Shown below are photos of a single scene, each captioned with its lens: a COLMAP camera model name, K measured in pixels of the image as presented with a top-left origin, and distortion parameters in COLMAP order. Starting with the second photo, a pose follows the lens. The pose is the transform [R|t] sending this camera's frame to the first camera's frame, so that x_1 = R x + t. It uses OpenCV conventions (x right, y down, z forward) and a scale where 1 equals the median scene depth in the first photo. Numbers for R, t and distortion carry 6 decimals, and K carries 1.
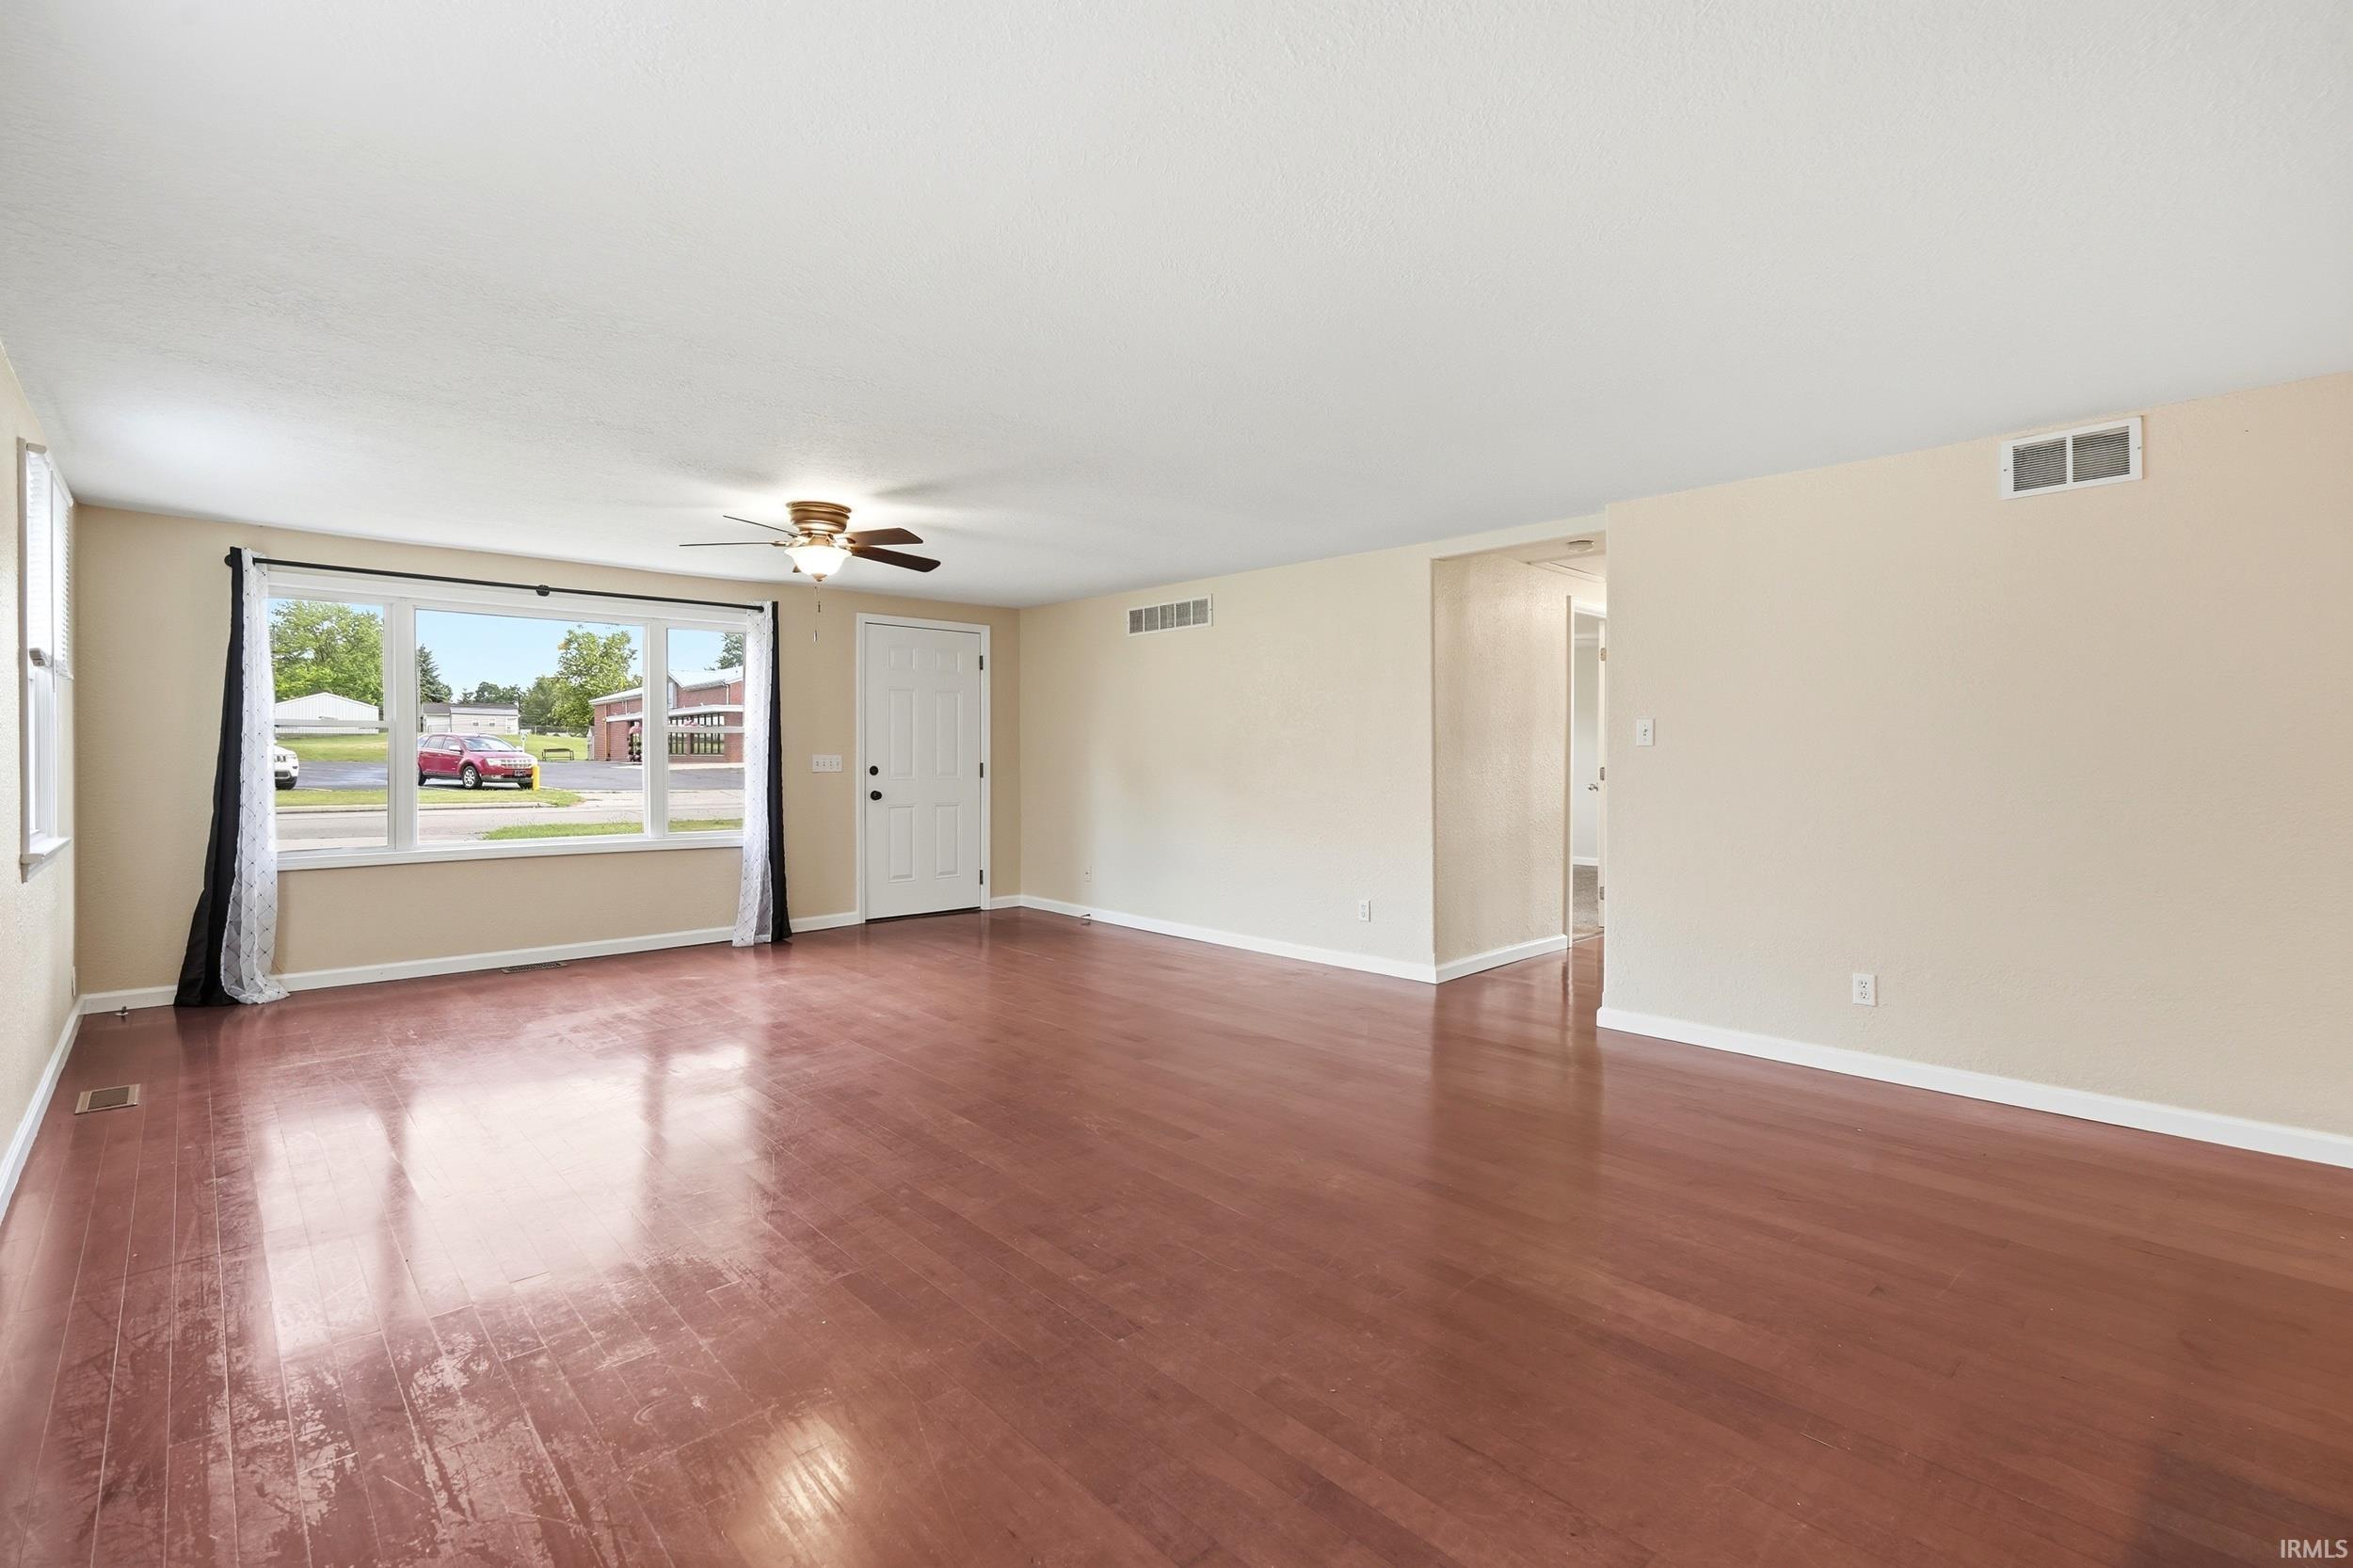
lens RADIAL K [[1060.6, 0, 1185.4], [0, 1060.6, 767.9], [0, 0, 1]] dist [0.006360, 0.000227]
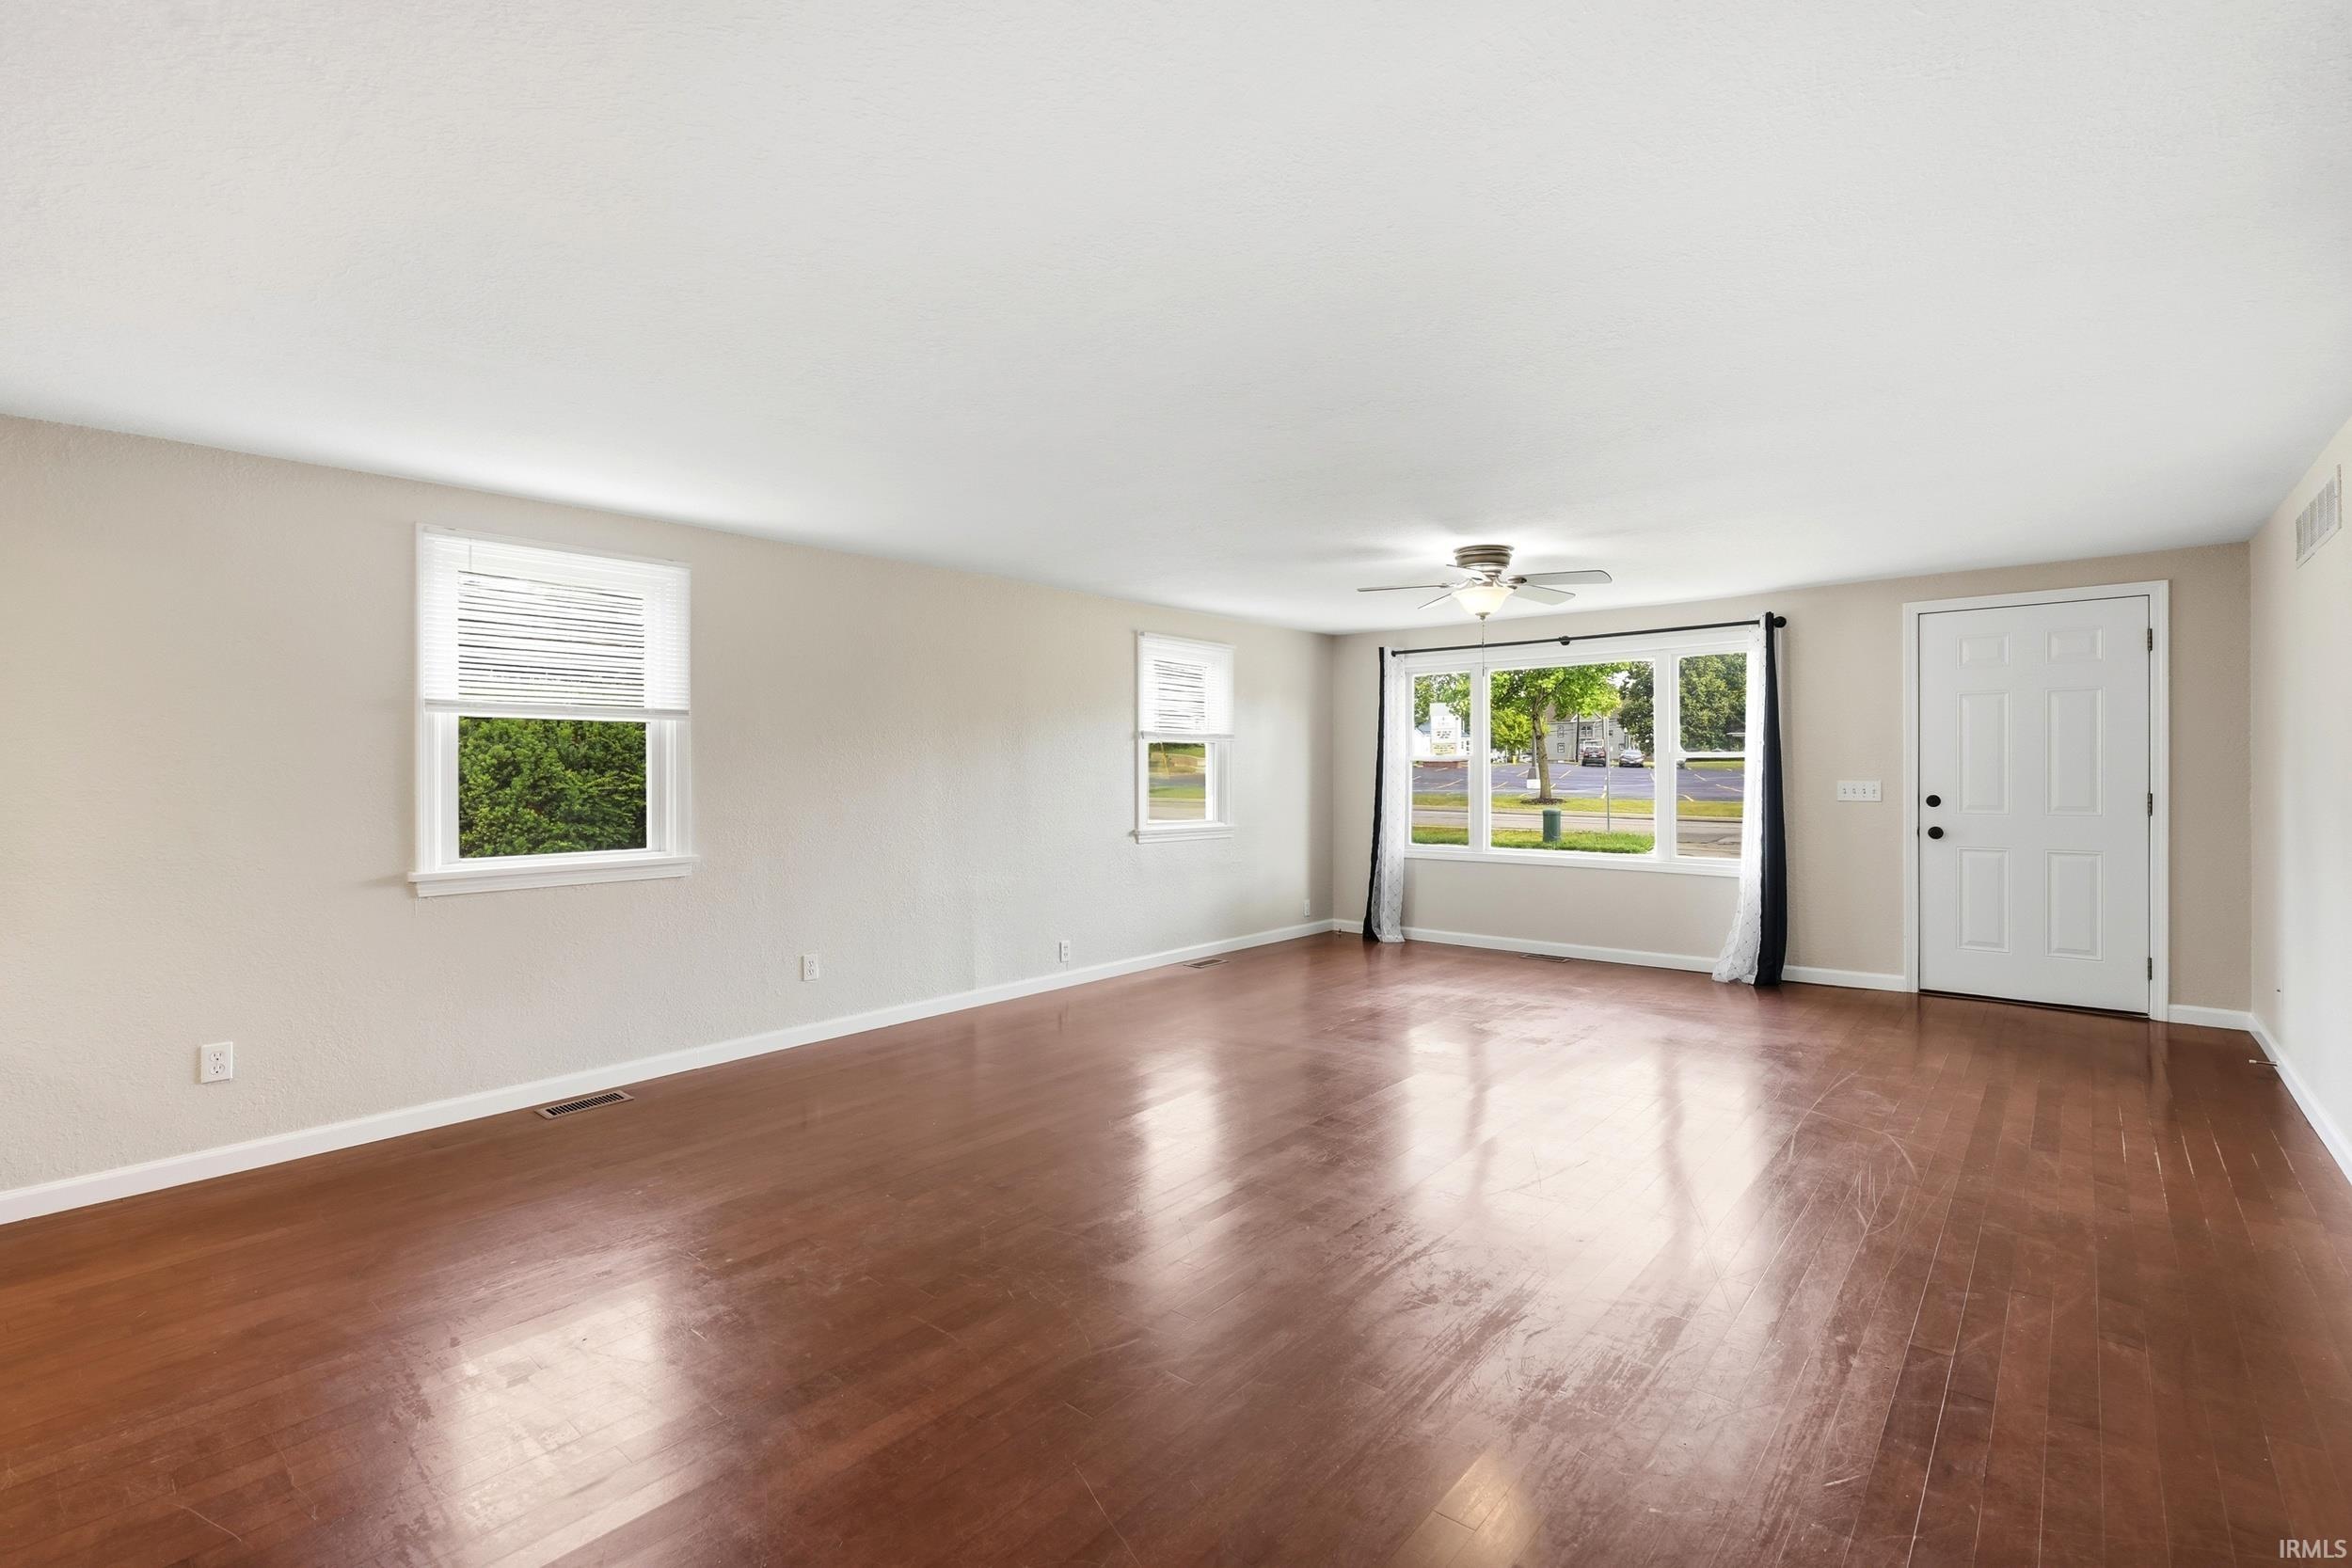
lens RADIAL K [[1094.1, 0, 1176.0], [0, 1094.1, 784.0], [0, 0, 1]] dist [0.022443, 0.000087]
pose [[0.120594, 0.005787, -0.992685, 0.488599], [-0.011938, 0.999919, 0.004379, -0.007399], [0.992630, 0.011323, 0.120654, 0.379266]]
